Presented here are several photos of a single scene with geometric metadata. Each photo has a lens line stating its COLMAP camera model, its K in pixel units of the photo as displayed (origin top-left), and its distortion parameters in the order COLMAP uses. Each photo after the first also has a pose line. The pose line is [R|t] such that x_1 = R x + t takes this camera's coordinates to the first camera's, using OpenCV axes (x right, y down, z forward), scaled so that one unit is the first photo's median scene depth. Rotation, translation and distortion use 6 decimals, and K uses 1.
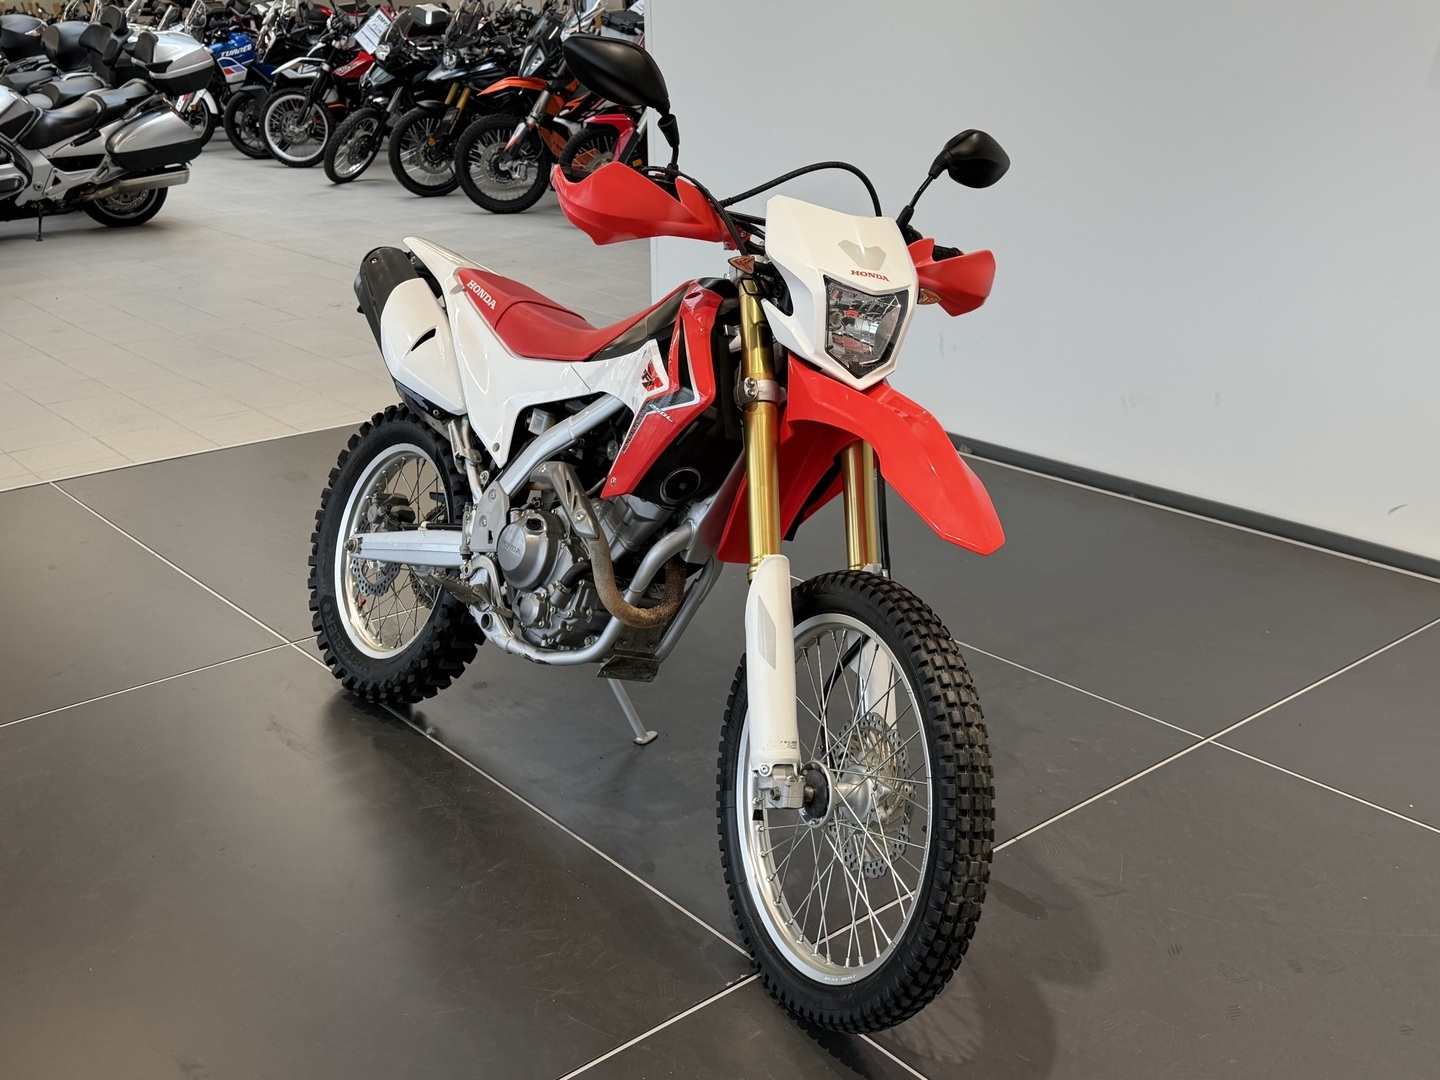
lens RADIAL K [[1505.0, 0, 722.9], [0, 1505.0, 537.4], [0, 0, 1]] dist [0.053165, 0.000000]
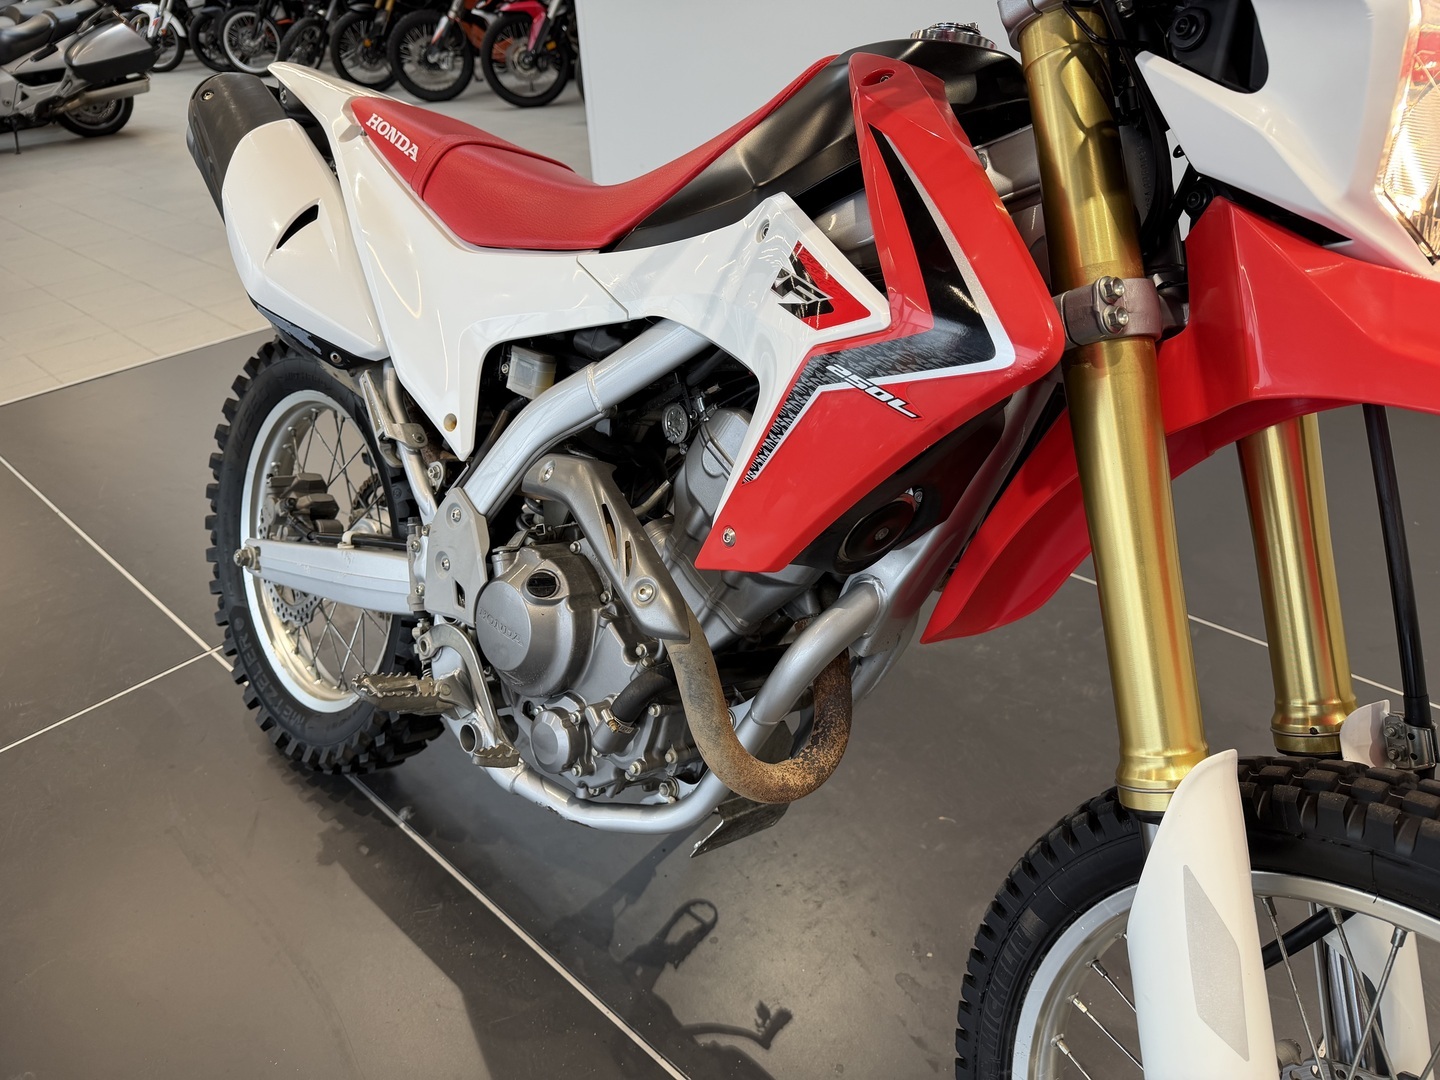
lens RADIAL K [[1009.1, 0, 725.0], [0, 1009.1, 540.1], [0, 0, 1]] dist [0.013208, -0.034301]
pose [[0.992387, -0.089349, 0.084760, -0.081392], [0.071607, 0.978554, 0.193144, -0.076897], [-0.100199, -0.185605, 0.977502, 0.588145]]
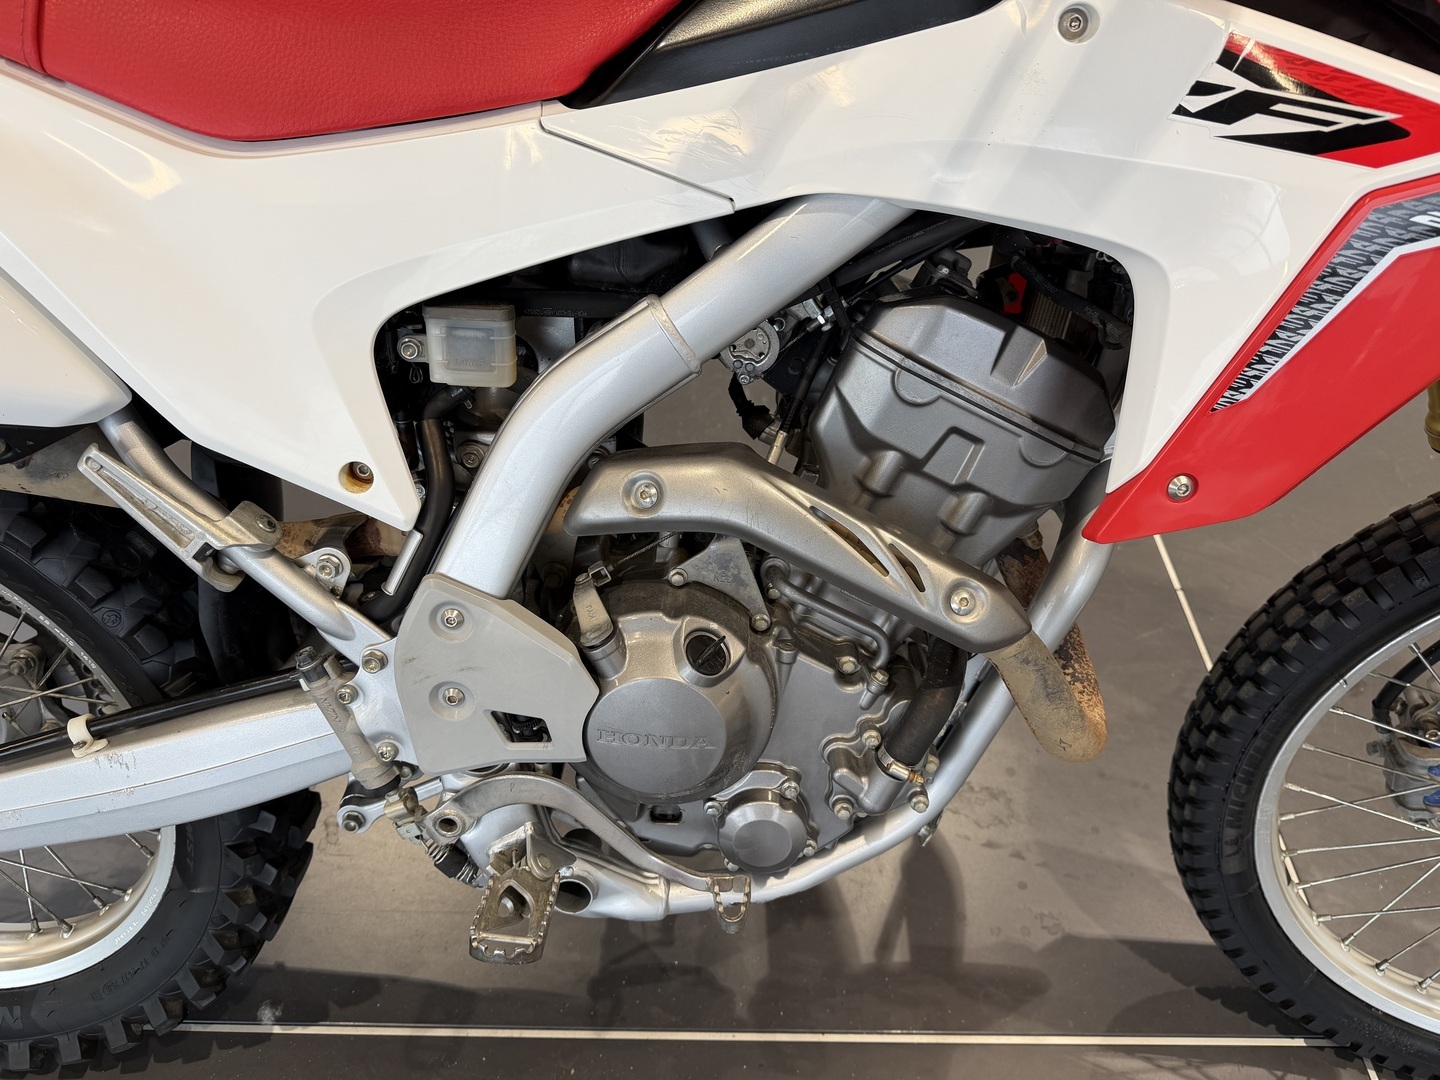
lens RADIAL K [[1009.1, 0, 714.8], [0, 1009.1, 537.7], [0, 0, 1]] dist [0.013208, -0.034301]
pose [[0.651624, -0.525537, 0.546990, -0.208175], [0.231910, 0.824604, 0.515990, -0.130148], [-0.722222, -0.209379, 0.659209, 0.763782]]
